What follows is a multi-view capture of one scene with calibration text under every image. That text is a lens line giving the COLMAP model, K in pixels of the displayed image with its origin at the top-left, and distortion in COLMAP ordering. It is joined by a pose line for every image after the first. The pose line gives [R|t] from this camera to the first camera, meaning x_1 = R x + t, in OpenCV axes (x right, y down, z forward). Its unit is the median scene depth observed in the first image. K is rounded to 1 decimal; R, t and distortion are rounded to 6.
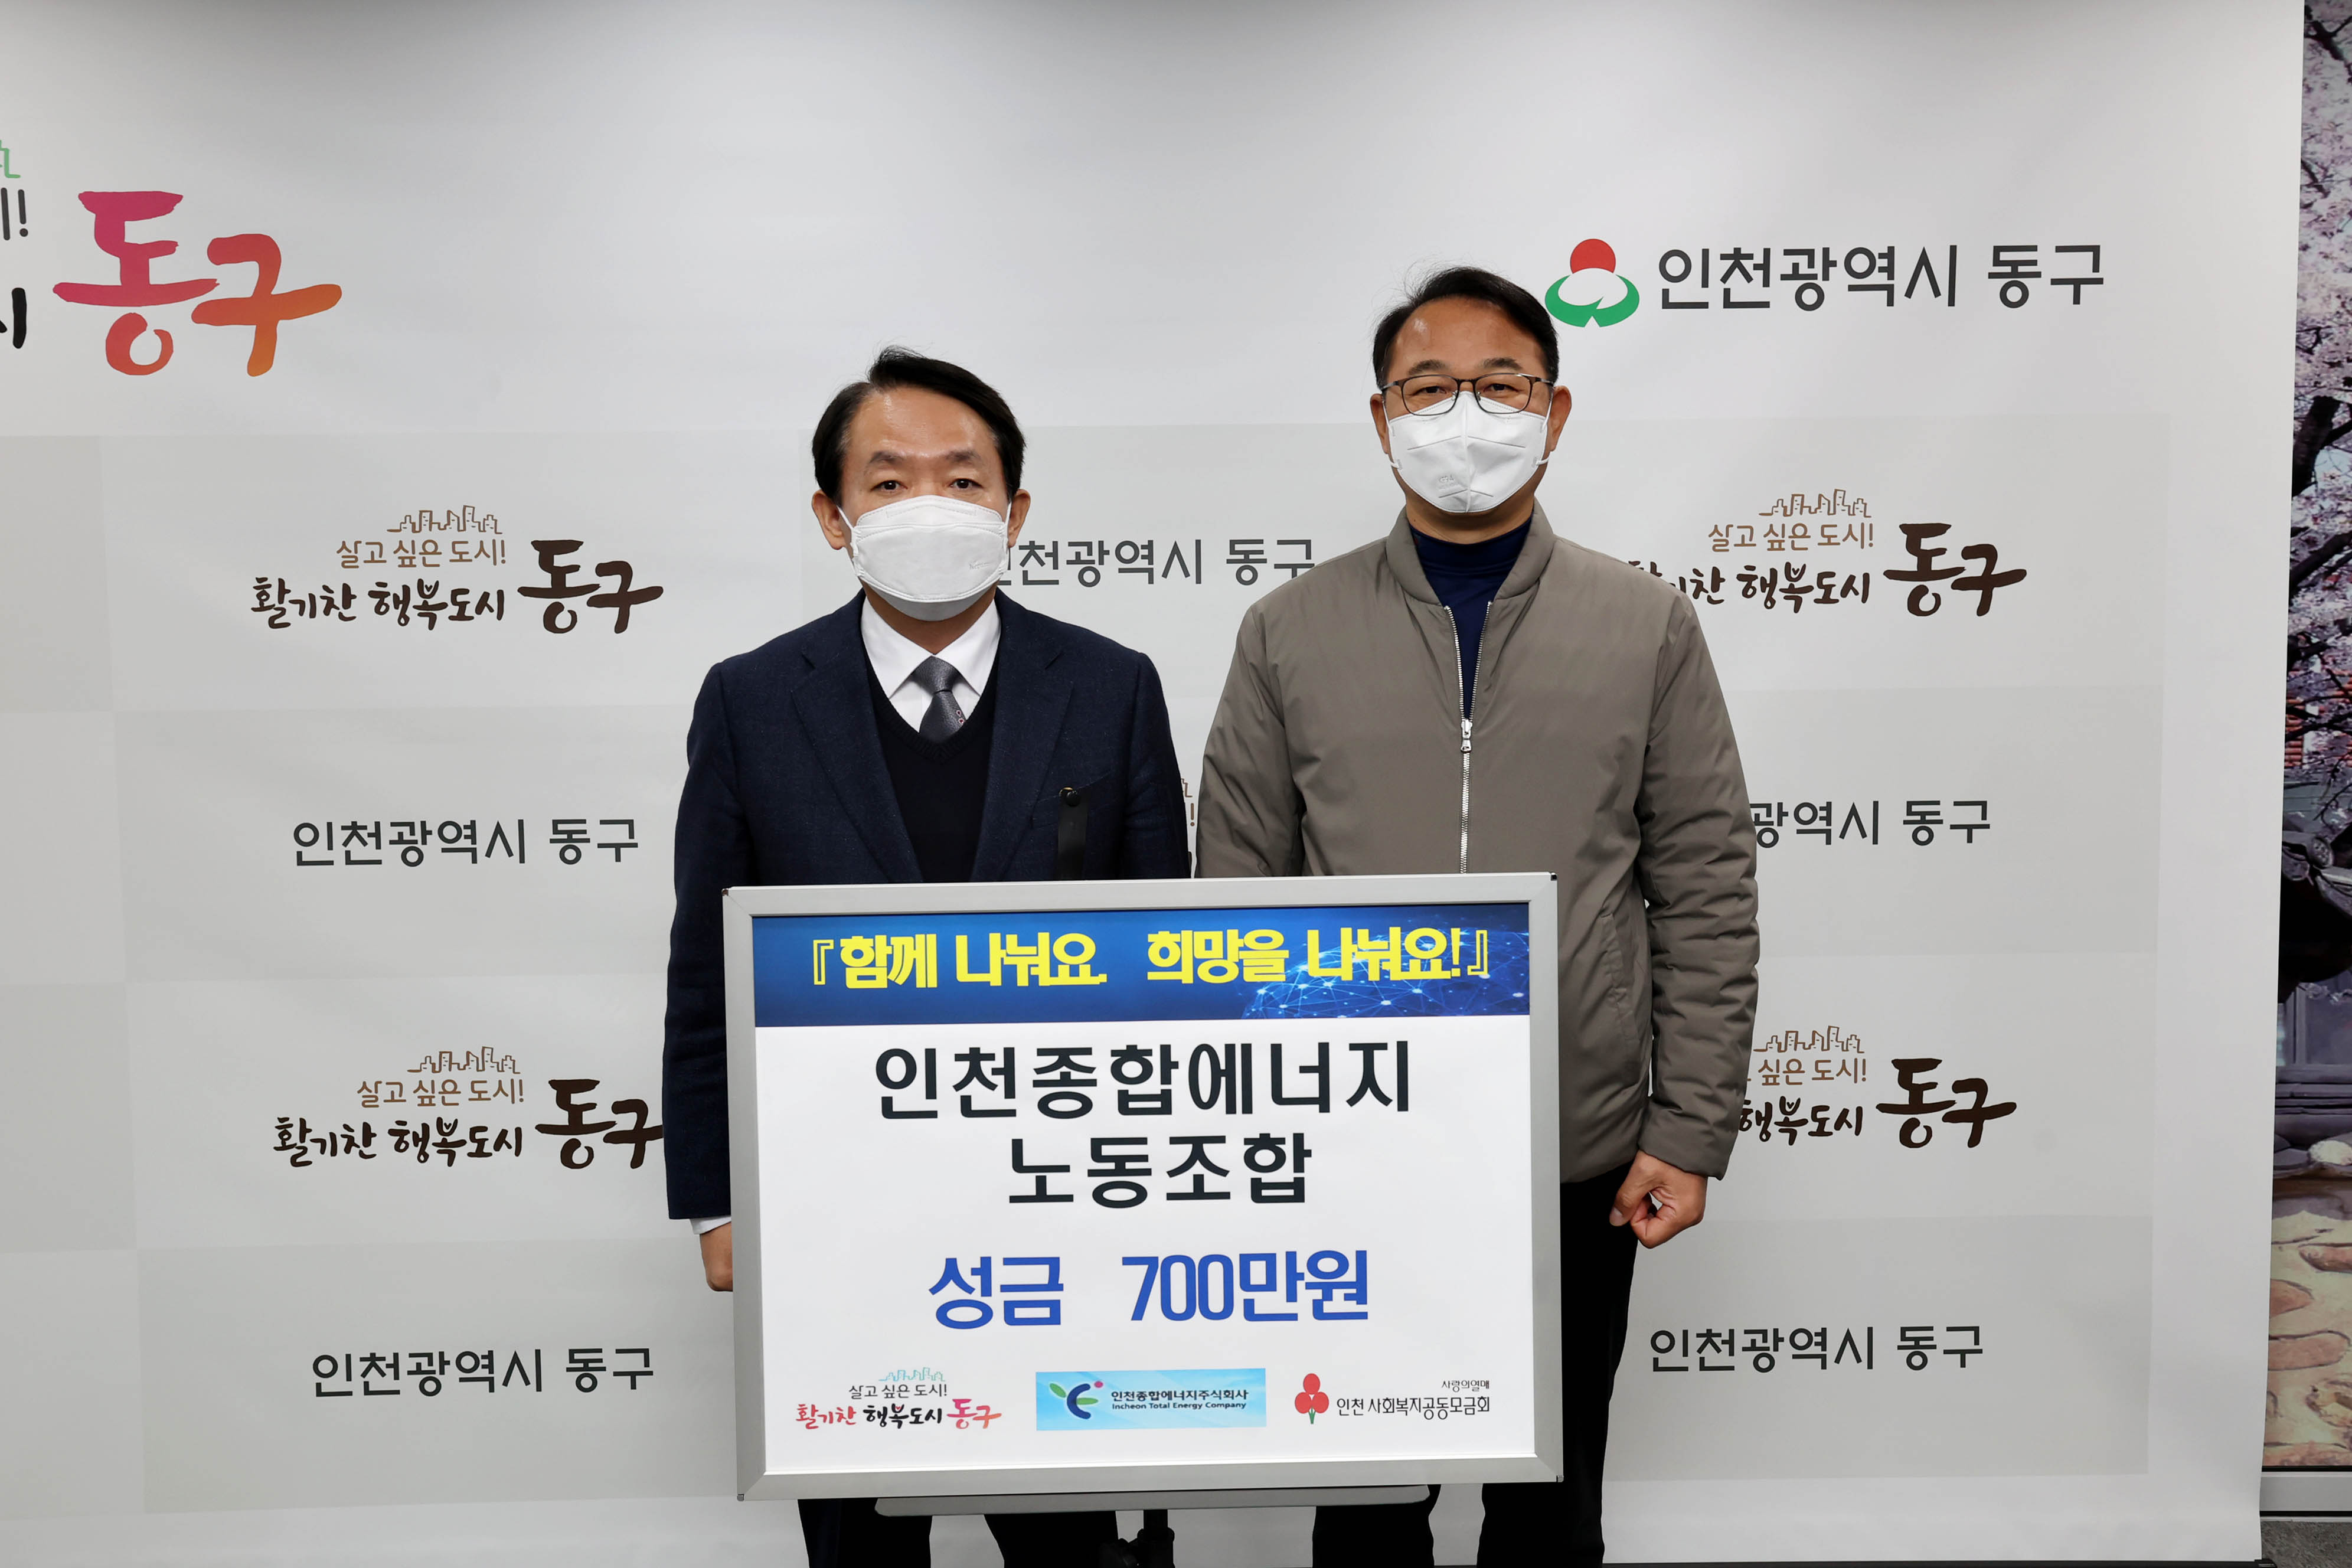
lens RADIAL K [[1766.5, 0, 1206.5], [0, 1766.5, 724.8], [0, 0, 1]] dist [0.000412, 0.002056]
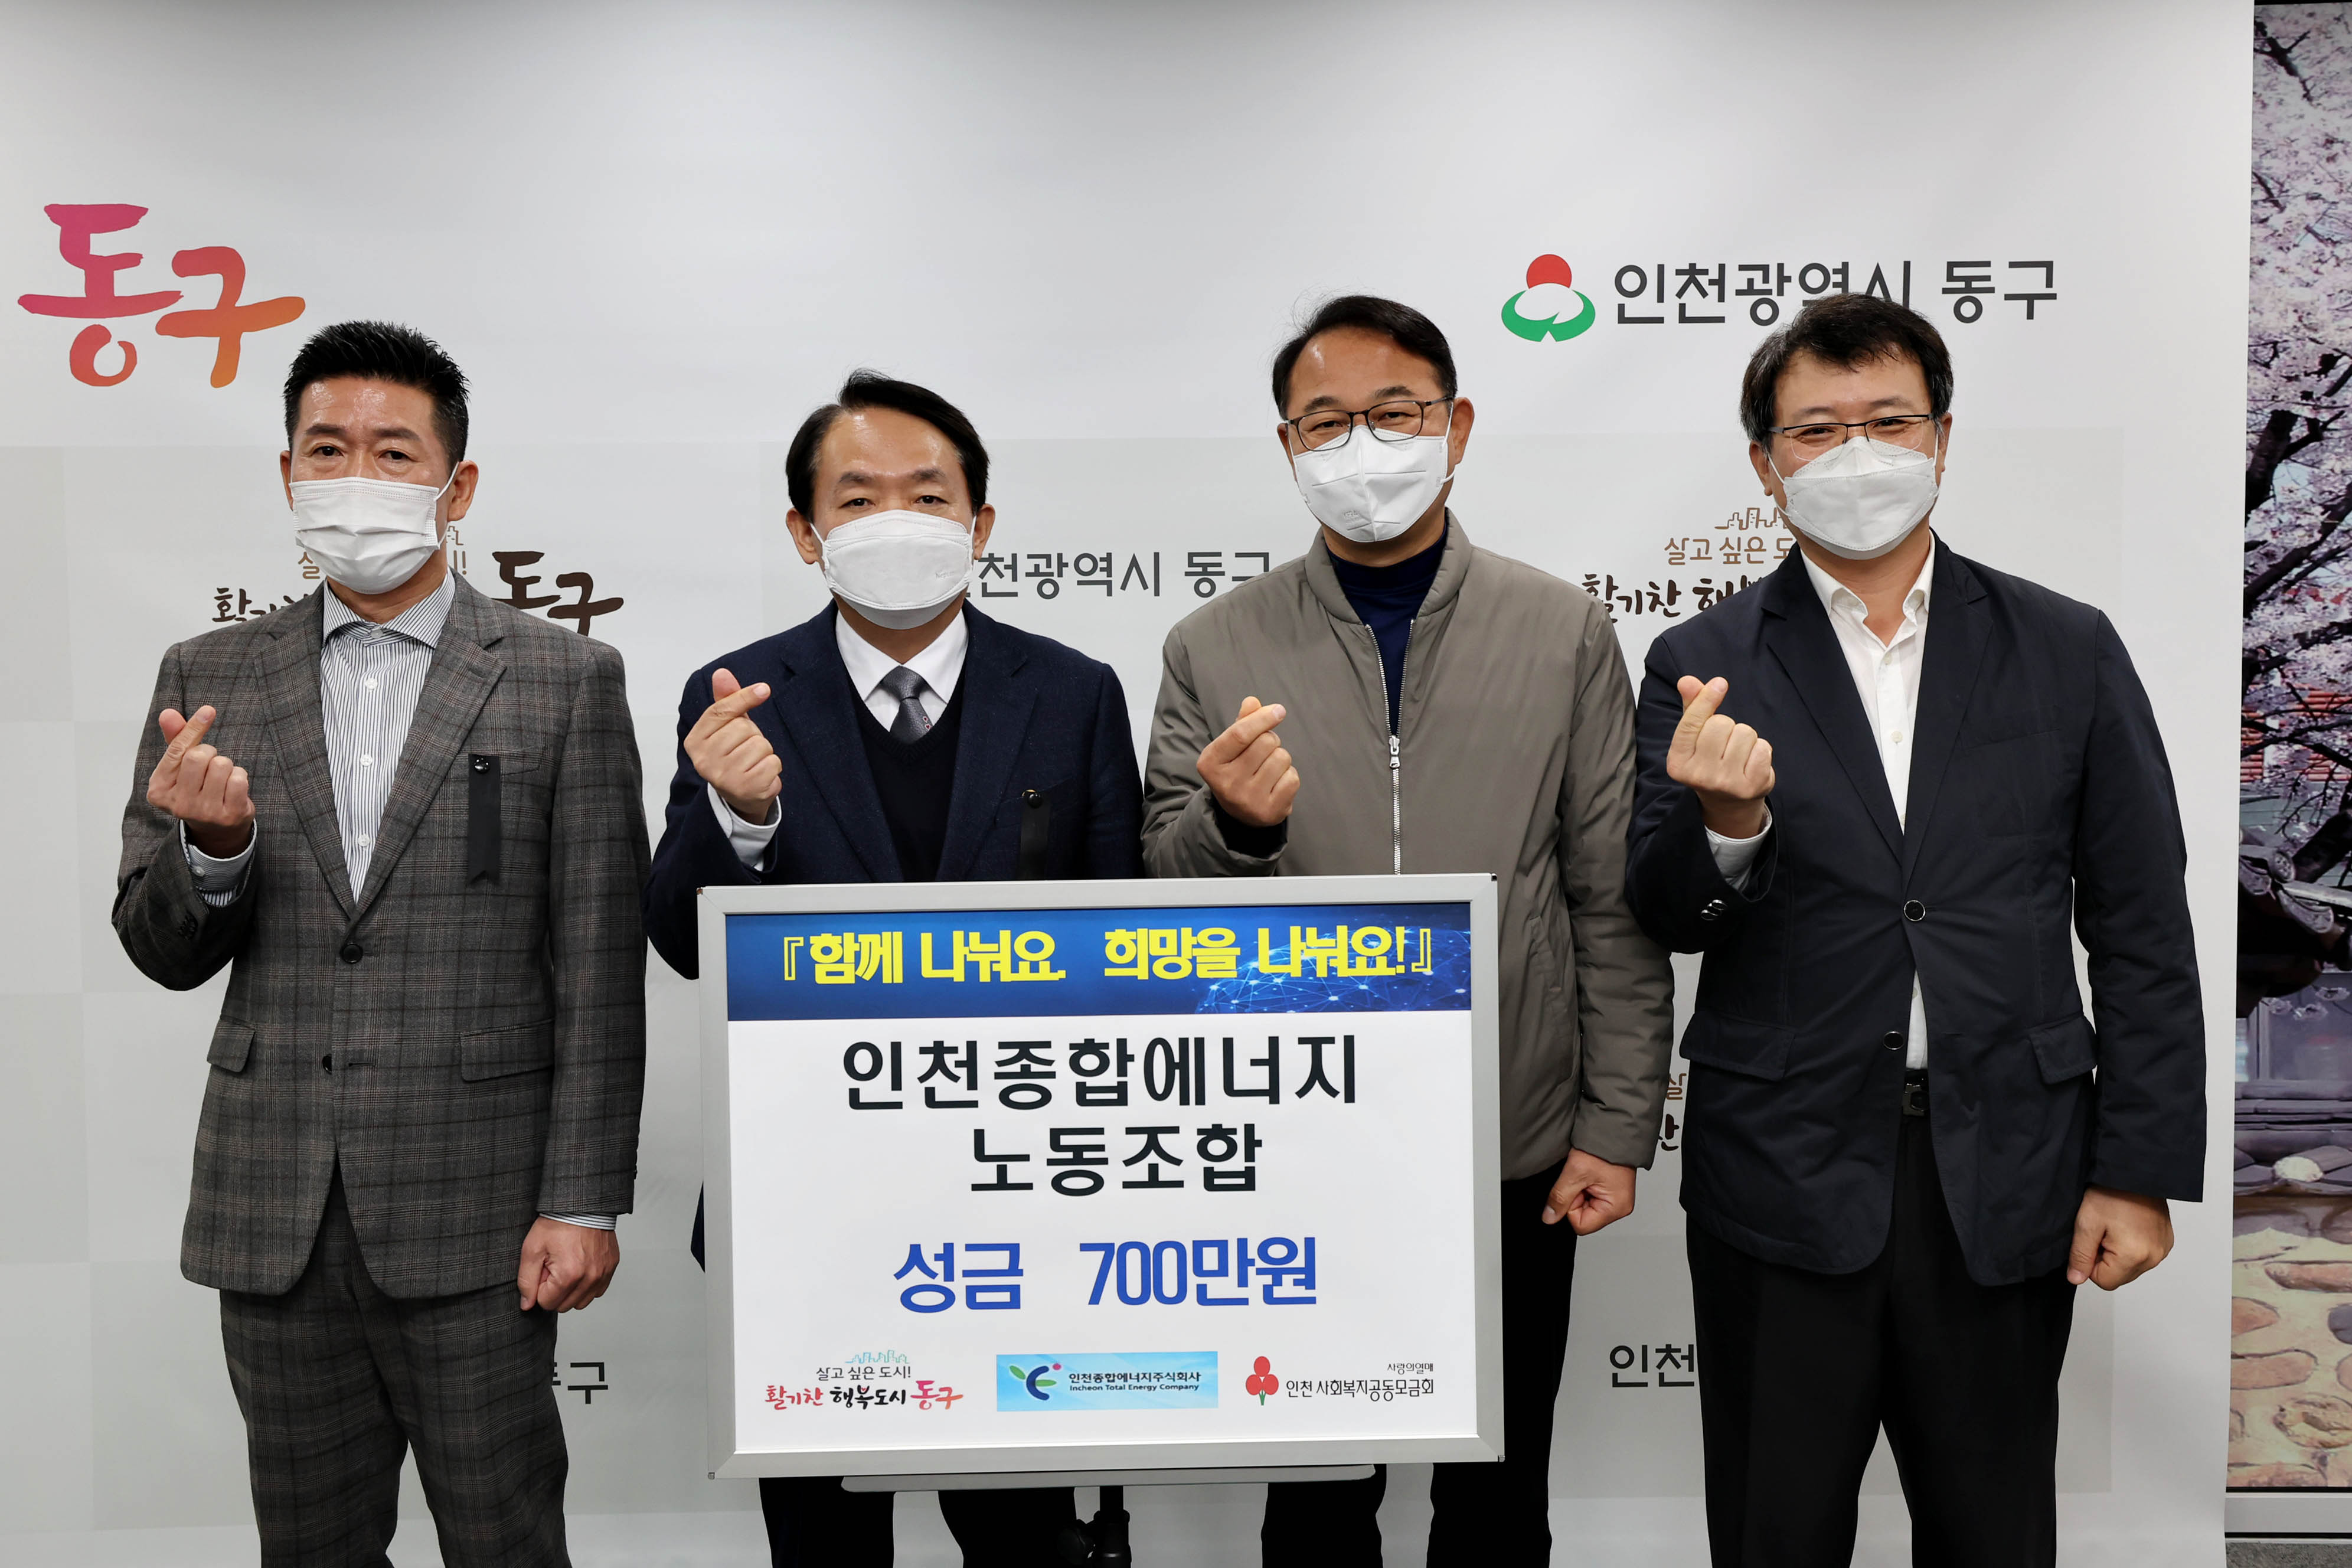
lens RADIAL K [[1915.6, 0, 1174.0], [0, 1915.6, 715.7], [0, 0, 1]] dist [0.004448, 0.003479]
pose [[0.999998, 0.001520, 0.001574, 0.004190], [-0.001495, 0.999868, -0.016156, 0.006768], [-0.001598, 0.016154, 0.999868, -0.100683]]
